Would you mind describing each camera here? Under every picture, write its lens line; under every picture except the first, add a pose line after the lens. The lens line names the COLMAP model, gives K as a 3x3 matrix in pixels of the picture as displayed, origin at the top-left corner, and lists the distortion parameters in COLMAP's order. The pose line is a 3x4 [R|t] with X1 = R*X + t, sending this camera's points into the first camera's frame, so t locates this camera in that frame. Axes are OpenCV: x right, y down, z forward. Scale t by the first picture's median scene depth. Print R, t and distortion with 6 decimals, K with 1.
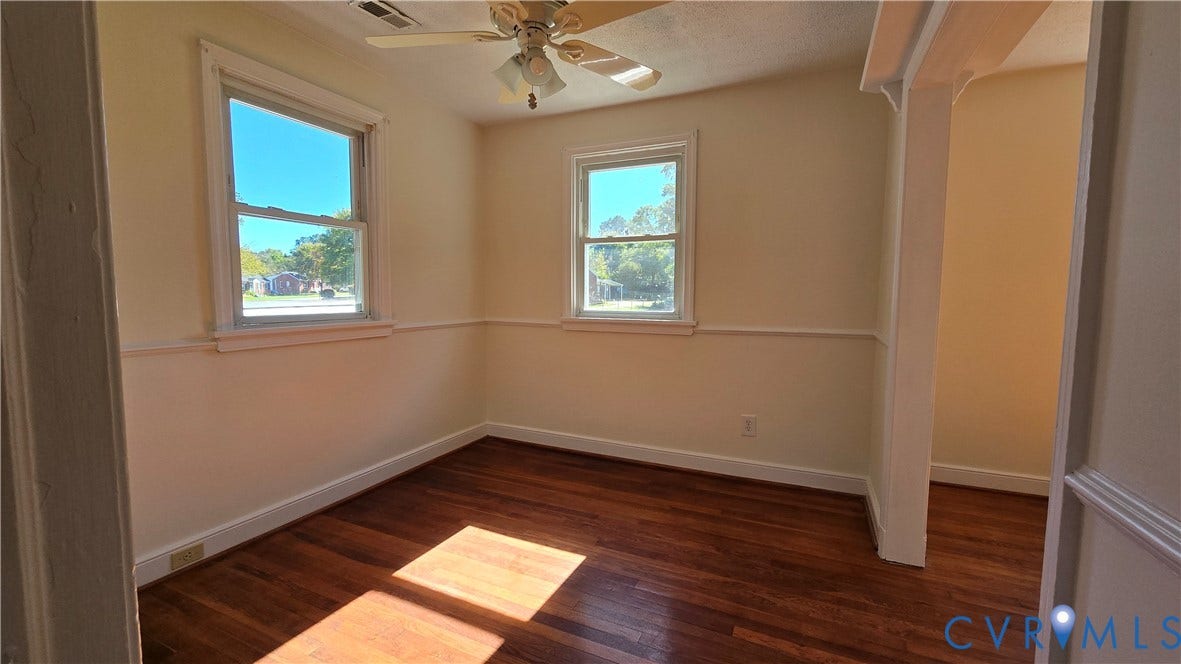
lens RADIAL K [[479.6, 0, 591.7], [0, 479.6, 333.3], [0, 0, 1]] dist [-0.000259, -0.000436]
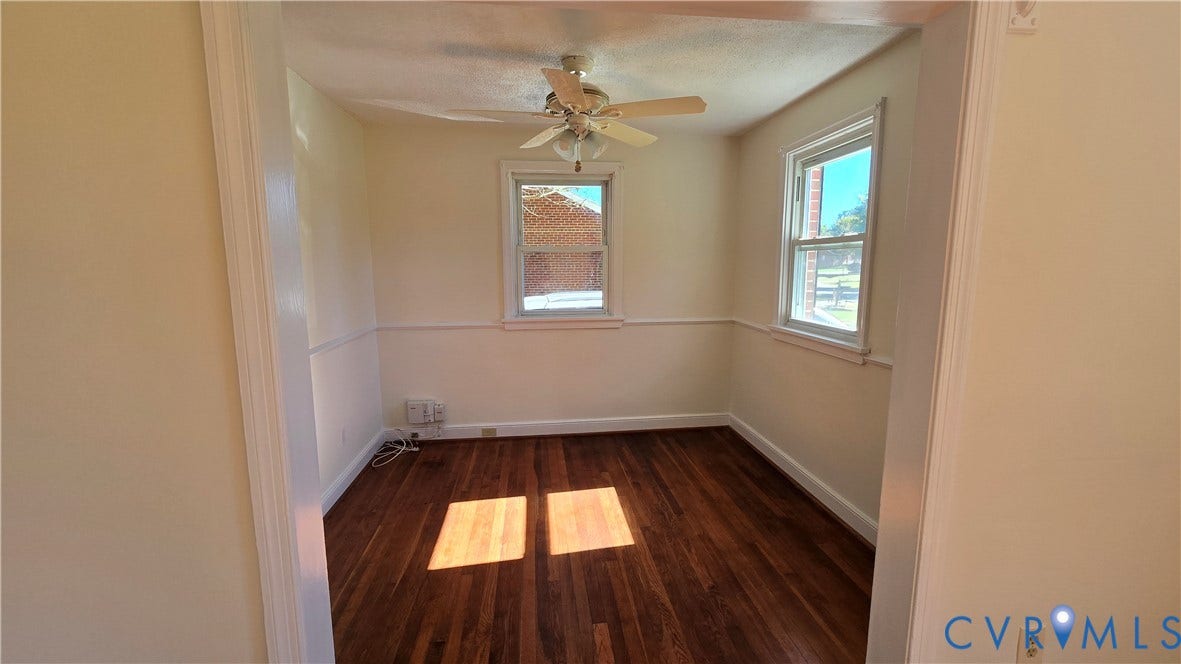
lens RADIAL K [[479.6, 0, 591.7], [0, 479.6, 333.3], [0, 0, 1]] dist [-0.000259, -0.000436]
pose [[0.525692, 0.110137, -0.843515, 0.711931], [-0.064991, 0.993885, 0.089268, -0.099229], [0.848189, 0.007893, 0.529635, 0.229264]]
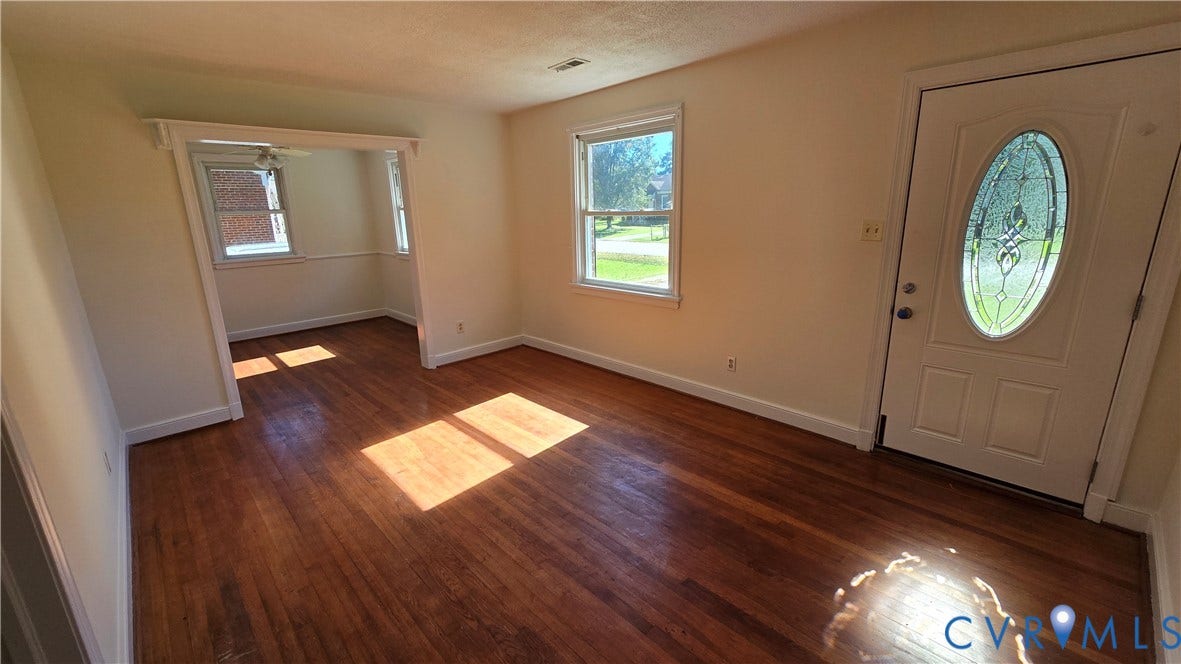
lens RADIAL K [[479.6, 0, 591.7], [0, 479.6, 333.3], [0, 0, 1]] dist [-0.000259, -0.000436]
pose [[0.930169, 0.062691, -0.361739, 1.660745], [0.000435, 0.985124, 0.171847, -0.051114], [0.367131, -0.160004, 0.916304, -0.577251]]
